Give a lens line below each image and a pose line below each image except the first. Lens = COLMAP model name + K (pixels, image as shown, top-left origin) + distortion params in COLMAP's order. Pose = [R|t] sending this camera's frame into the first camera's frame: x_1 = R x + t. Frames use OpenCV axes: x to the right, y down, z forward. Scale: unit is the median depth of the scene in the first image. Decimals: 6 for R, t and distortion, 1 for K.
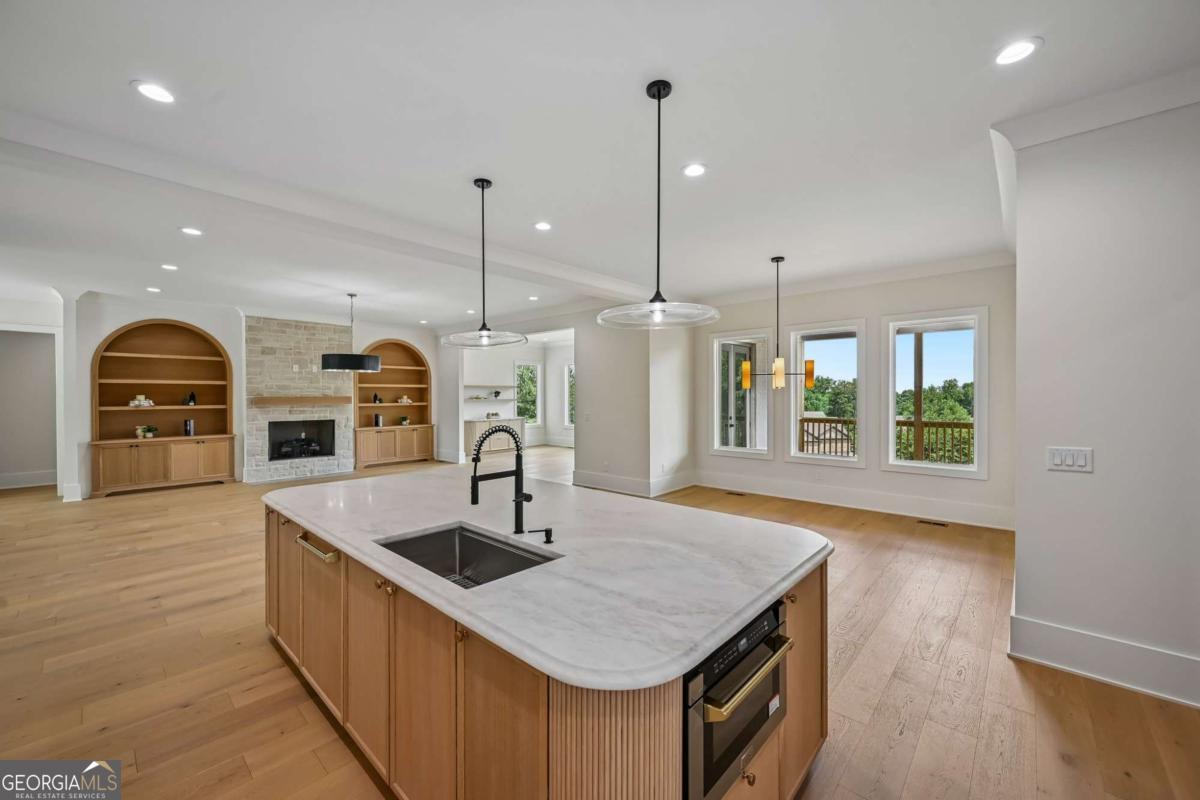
lens RADIAL K [[471.5, 0, 612.1], [0, 471.5, 397.8], [0, 0, 1]] dist [-0.002674, 0.000179]
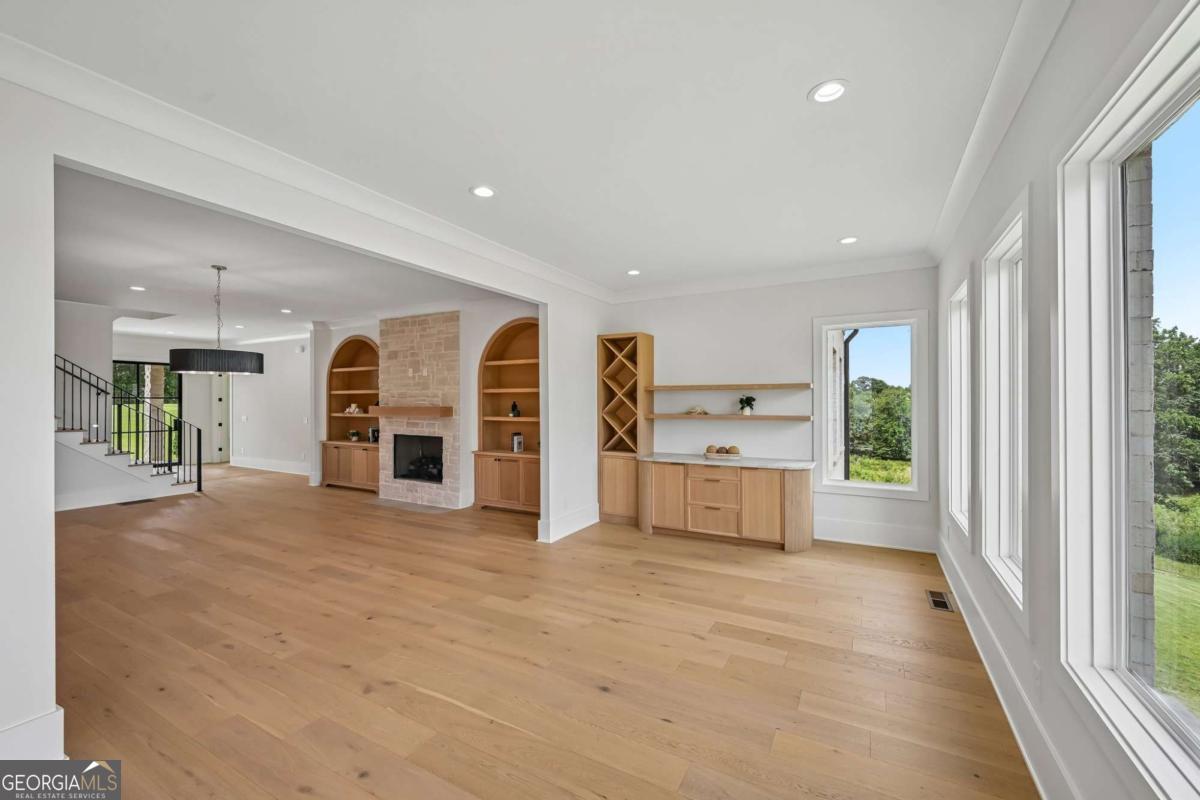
lens RADIAL K [[471.5, 0, 598.9], [0, 471.5, 398.7], [0, 0, 1]] dist [-0.002674, 0.000179]
pose [[0.216487, -0.002794, -0.976282, 0.213035], [-0.006167, 0.999972, -0.004230, -0.013872], [0.976266, 0.006937, 0.216463, 1.096266]]
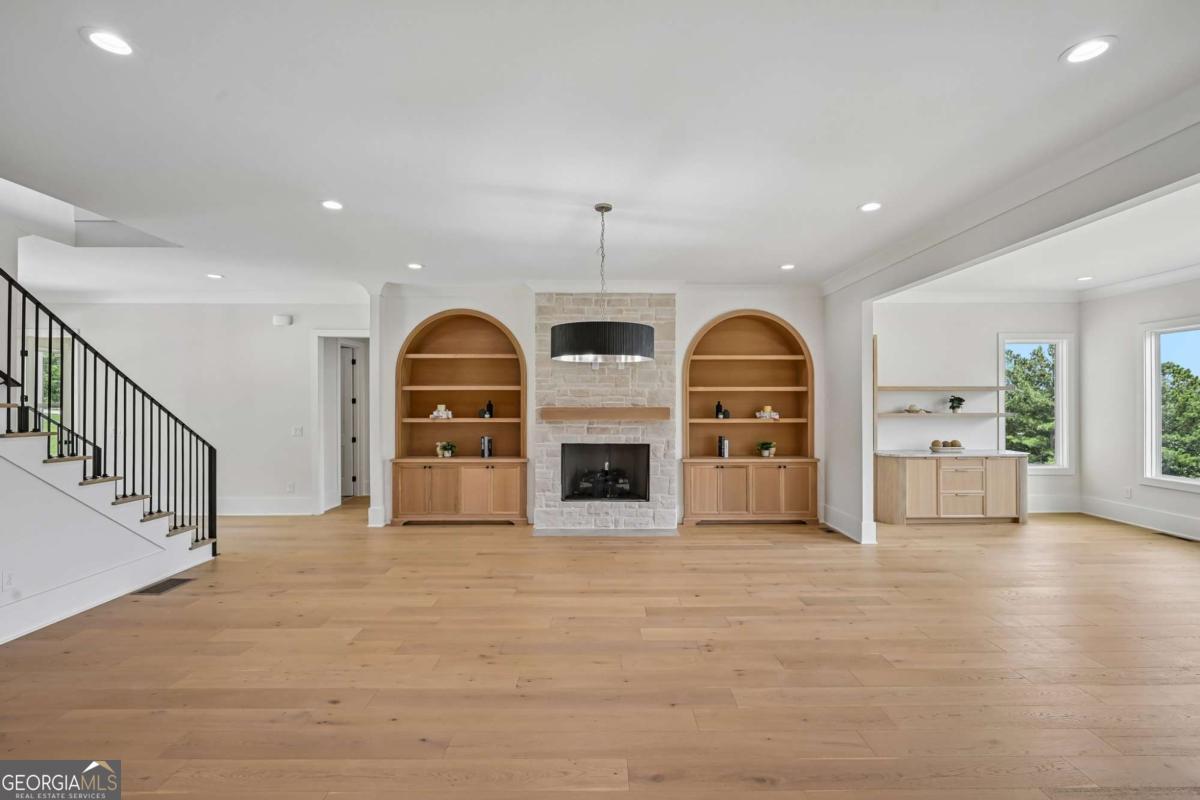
lens RADIAL K [[532.8, 0, 600.3], [0, 532.8, 402.4], [0, 0, 1]] dist [-0.002160, -0.000170]
pose [[0.661851, 0.002262, -0.749632, -0.100193], [-0.005884, 0.999980, -0.002177, -0.007355], [0.749613, 0.005852, 0.661851, 0.486003]]
